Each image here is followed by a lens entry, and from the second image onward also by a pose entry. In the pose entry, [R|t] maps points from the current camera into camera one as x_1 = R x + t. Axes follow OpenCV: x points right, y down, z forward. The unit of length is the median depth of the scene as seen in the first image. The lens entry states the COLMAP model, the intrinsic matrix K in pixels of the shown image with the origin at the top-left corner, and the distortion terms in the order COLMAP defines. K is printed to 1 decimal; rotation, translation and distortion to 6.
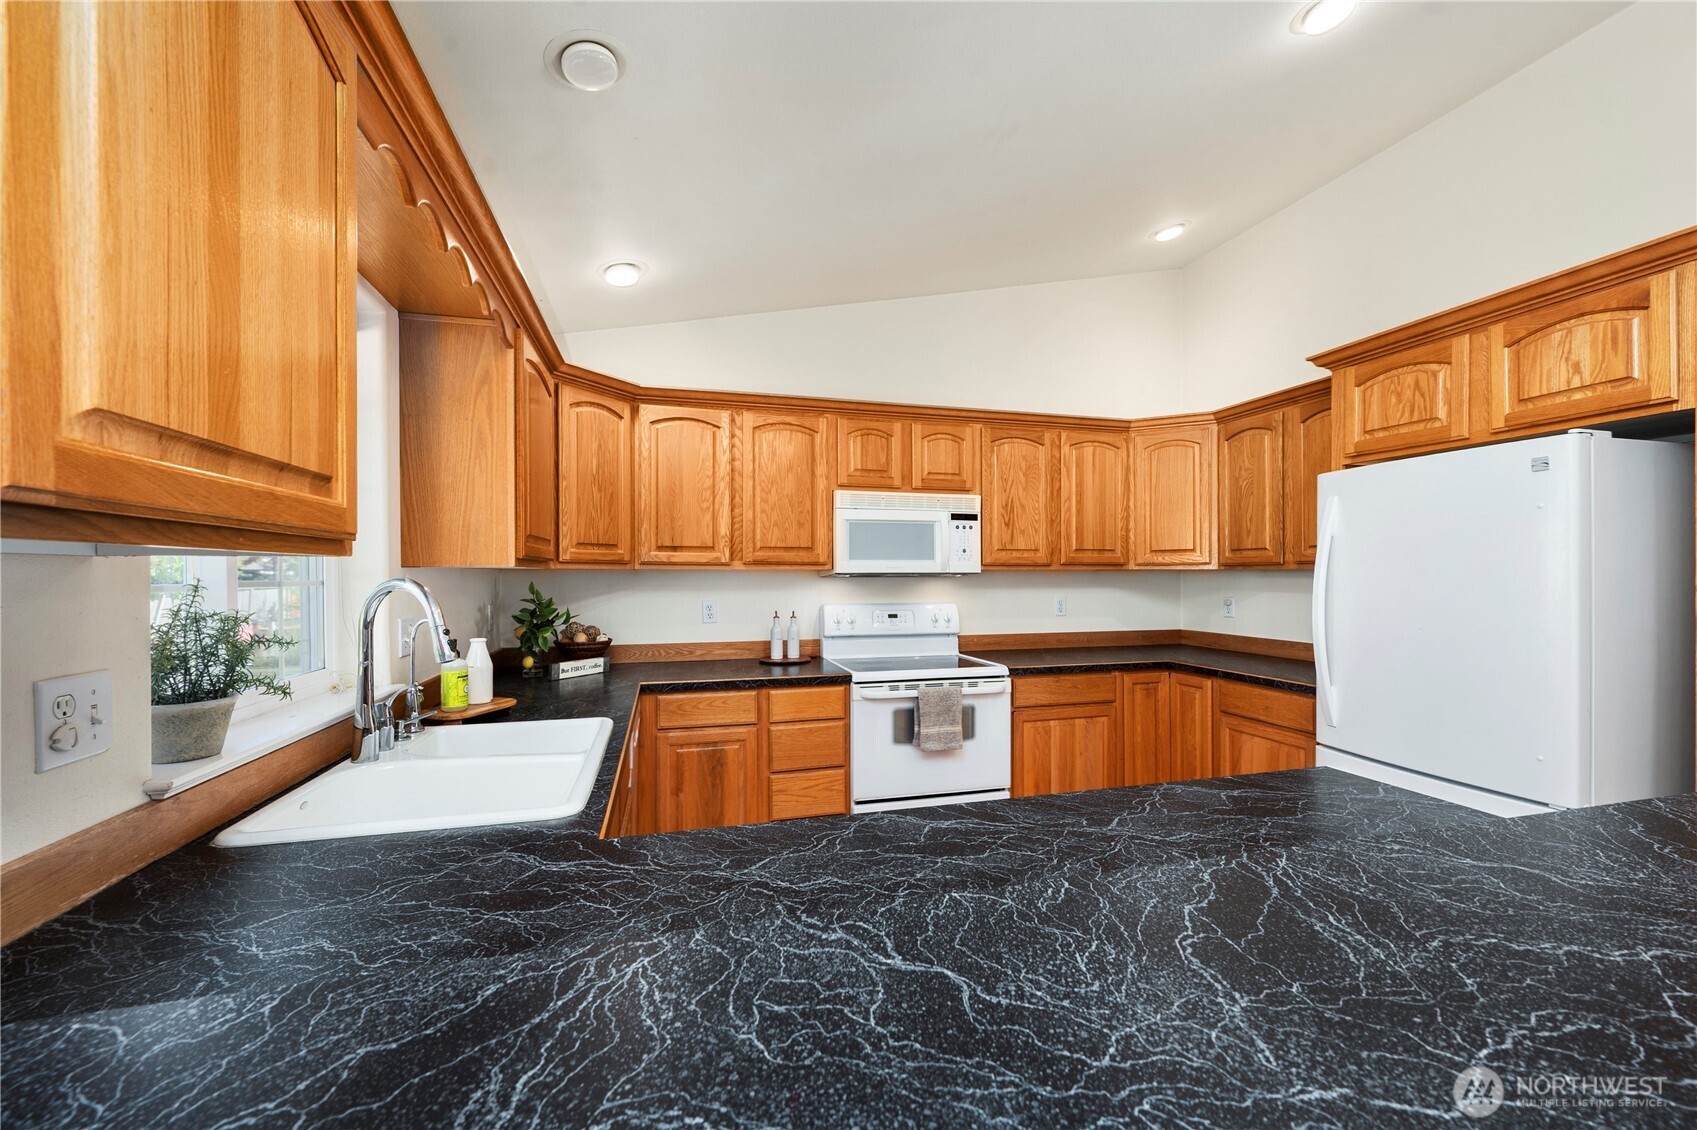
lens RADIAL K [[680.8, 0, 858.1], [0, 680.8, 577.8], [0, 0, 1]] dist [0.000768, -0.000267]
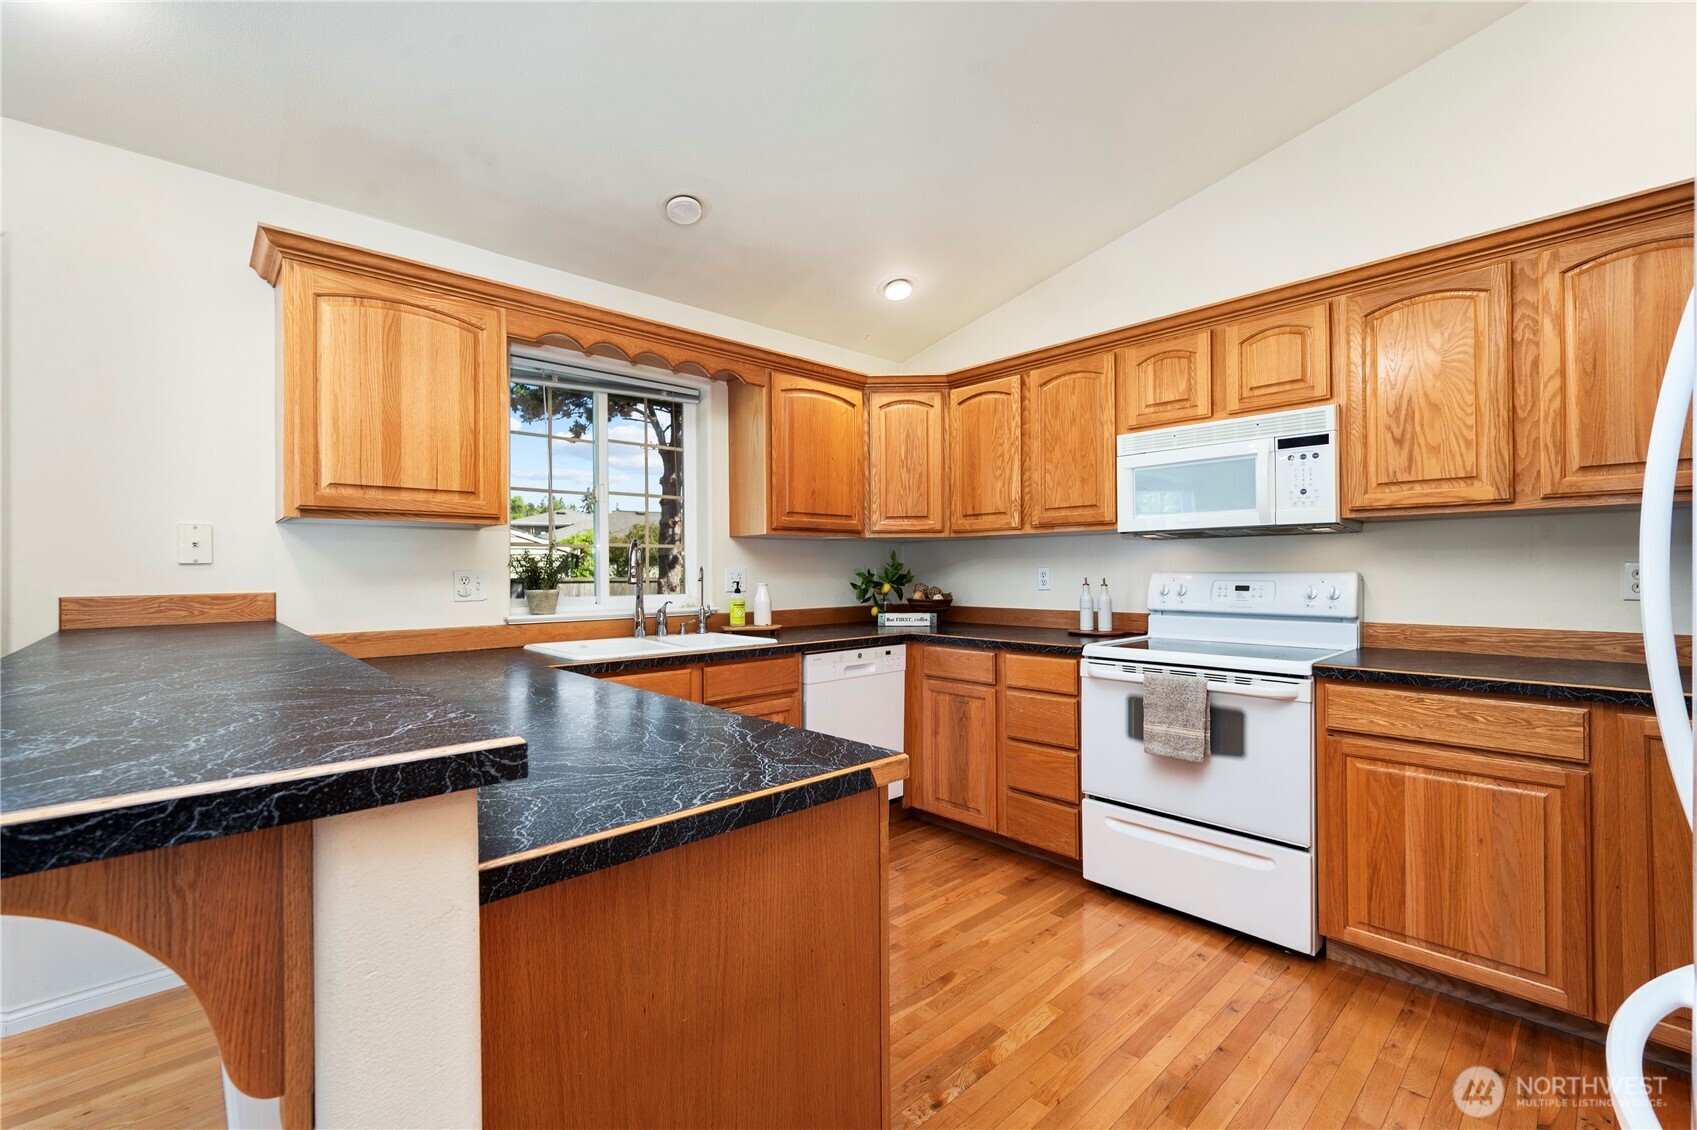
lens RADIAL K [[726.3, 0, 845.6], [0, 726.3, 562.8], [0, 0, 1]] dist [0.000608, 0.000033]
pose [[0.452783, -0.010515, -0.891559, 0.623981], [0.000886, 0.999935, -0.011344, 0.040951], [0.891620, 0.004347, 0.452763, 0.282002]]
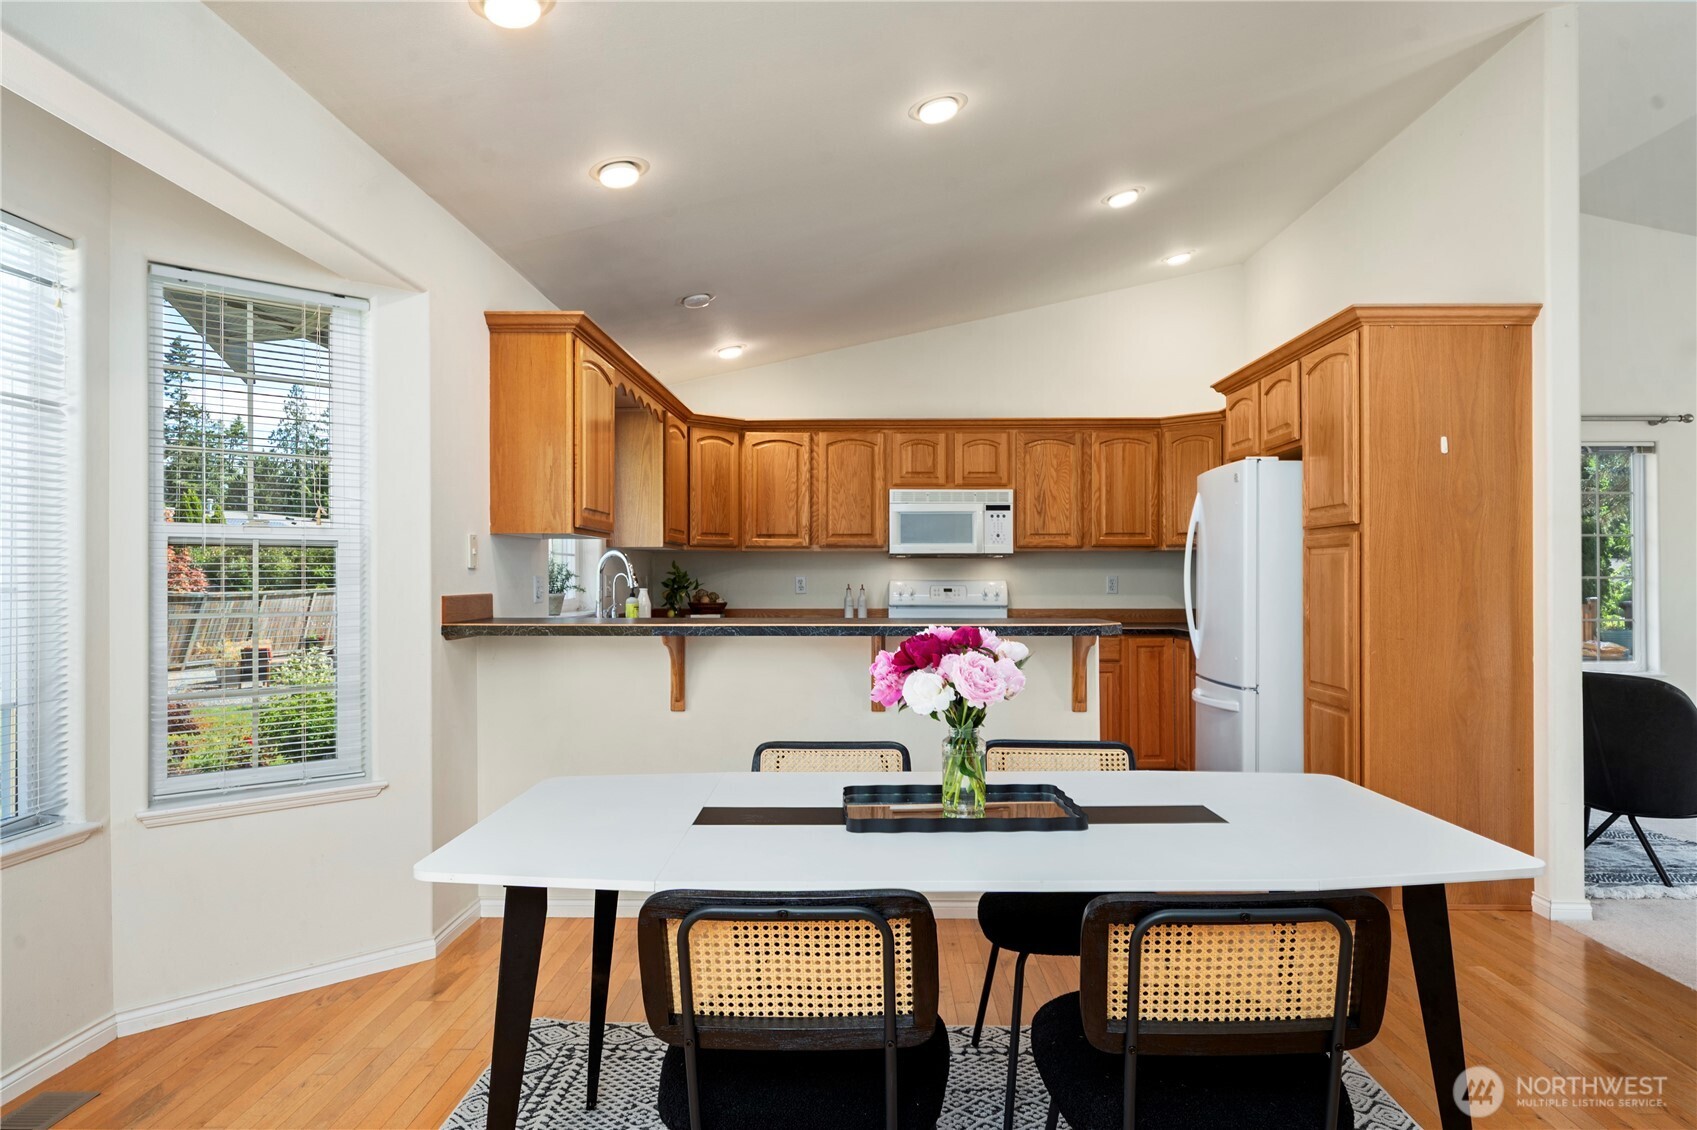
lens RADIAL K [[1066.7, 0, 848.3], [0, 1066.7, 571.3], [0, 0, 1]] dist [-0.000829, -0.000039]
pose [[0.956069, -0.001151, -0.293139, 0.483005], [-0.002298, 0.999932, -0.011421, 0.049201], [0.293132, 0.011593, 0.956002, -0.947717]]
